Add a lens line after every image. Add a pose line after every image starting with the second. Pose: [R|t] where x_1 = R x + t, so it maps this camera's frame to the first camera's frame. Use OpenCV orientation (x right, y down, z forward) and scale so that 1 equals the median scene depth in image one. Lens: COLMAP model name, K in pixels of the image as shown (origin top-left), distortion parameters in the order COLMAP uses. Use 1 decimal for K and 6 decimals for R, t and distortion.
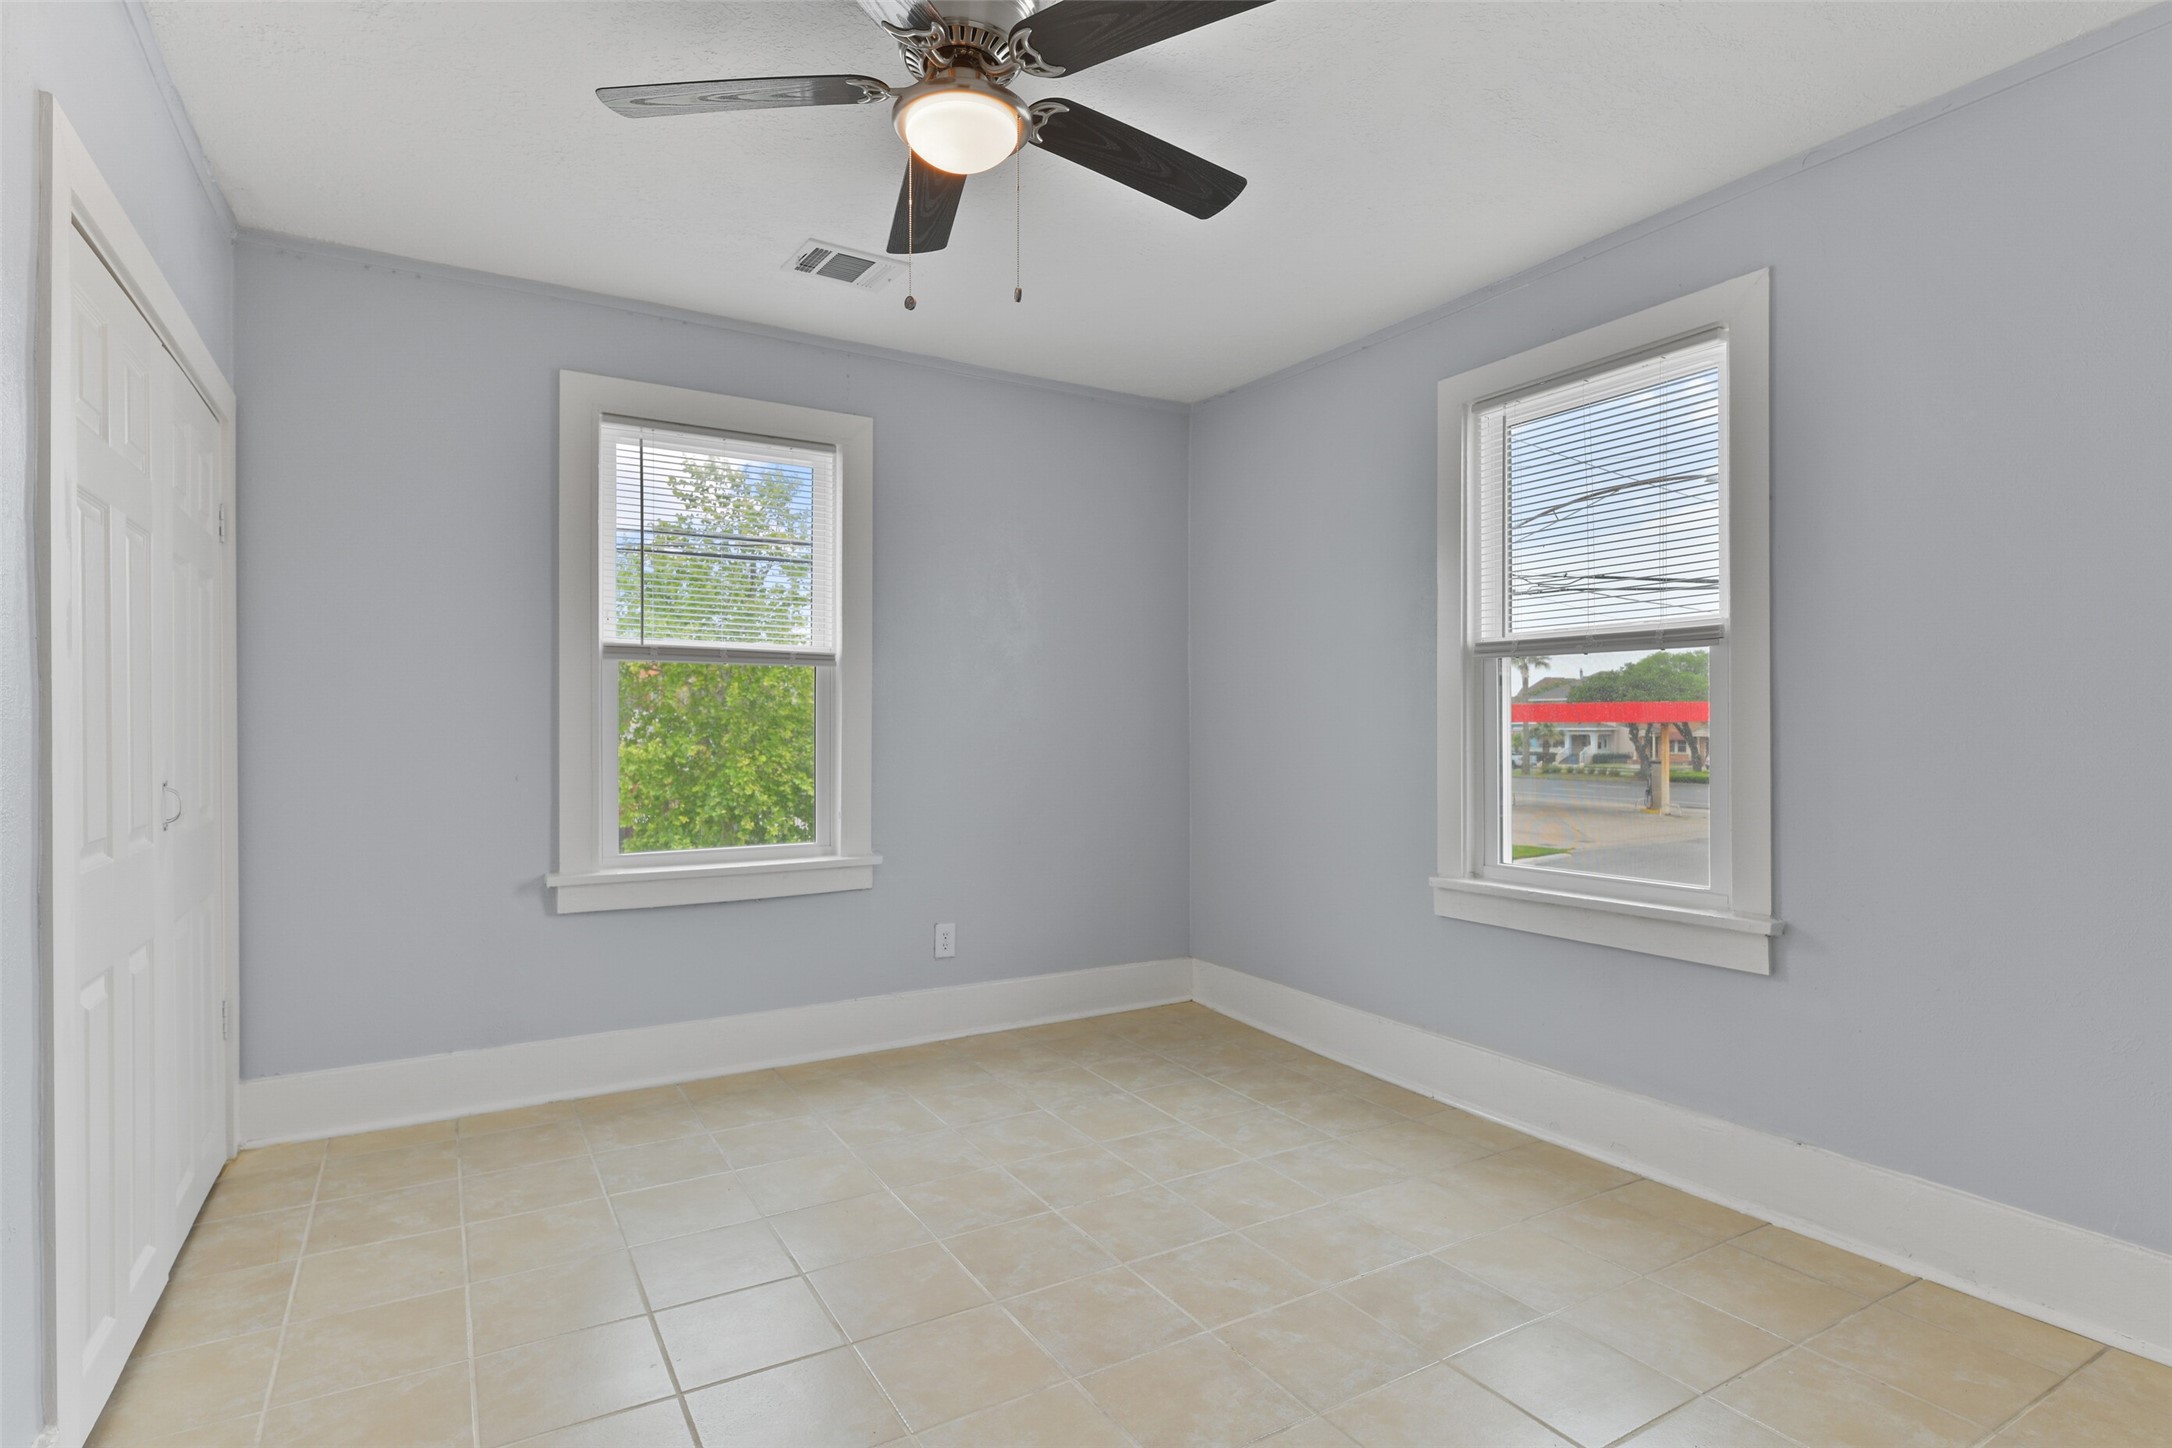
lens RADIAL K [[1092.7, 0, 1086.0], [0, 1092.7, 724.0], [0, 0, 1]] dist [-0.002435, -0.000692]
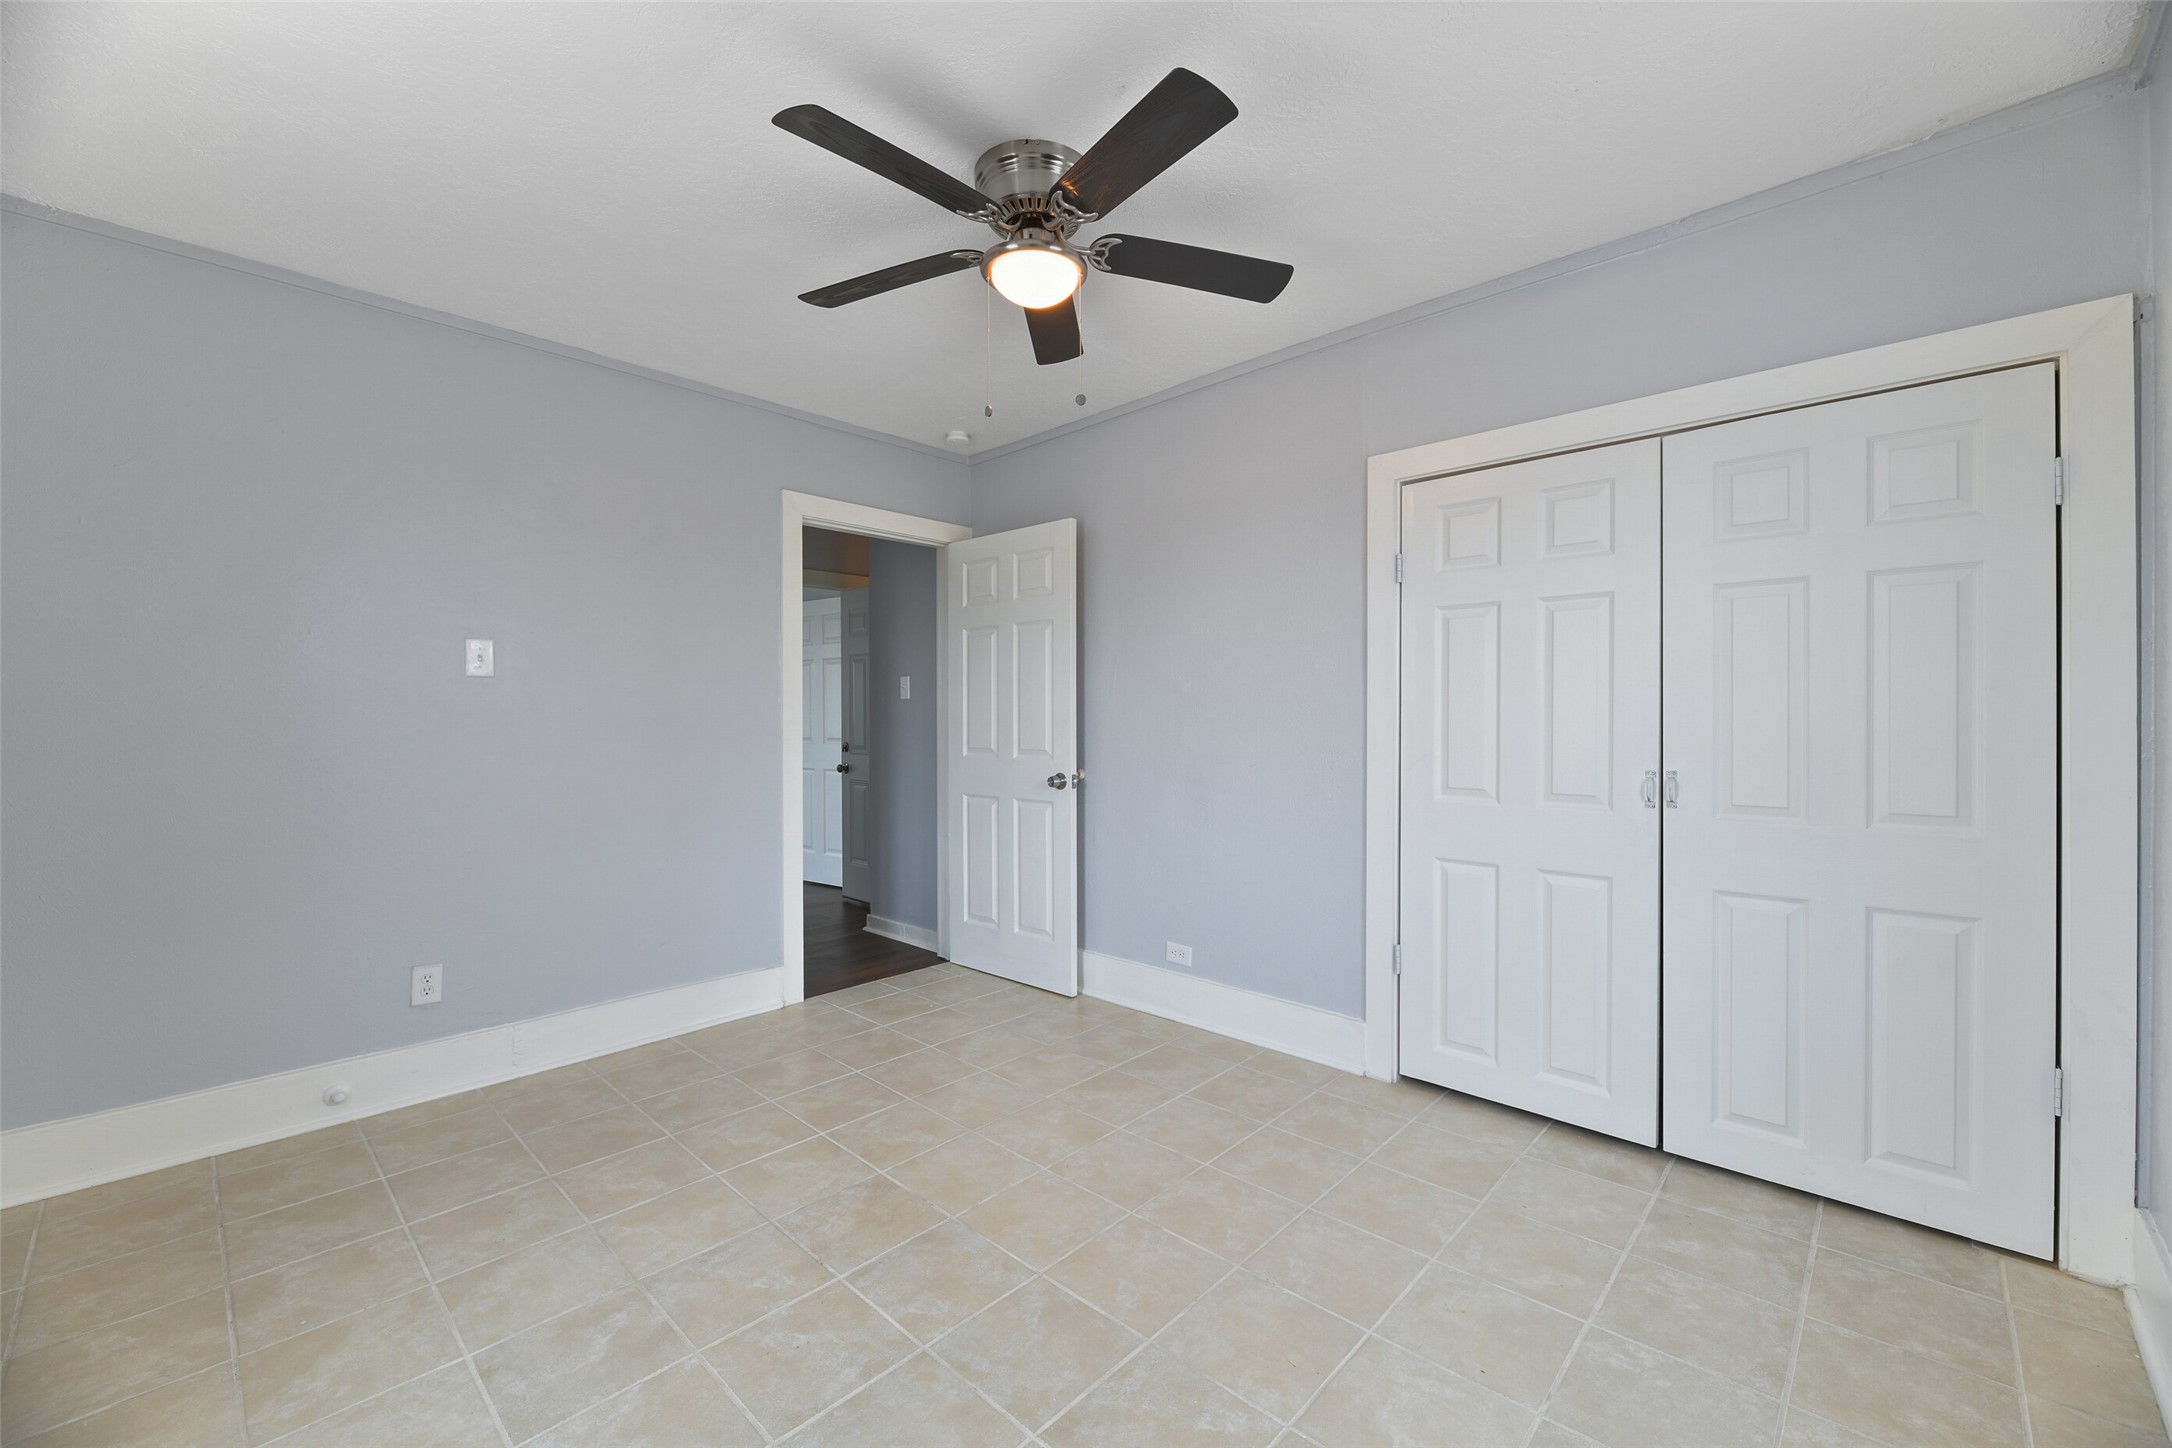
lens RADIAL K [[870.1, 0, 1086.0], [0, 870.1, 724.0], [0, 0, 1]] dist [0.000310, -0.000031]
pose [[-0.962177, 0.007676, -0.272318, 0.099662], [0.006920, 0.999969, 0.003735, -0.011727], [0.272338, 0.001709, -0.962200, 1.778495]]
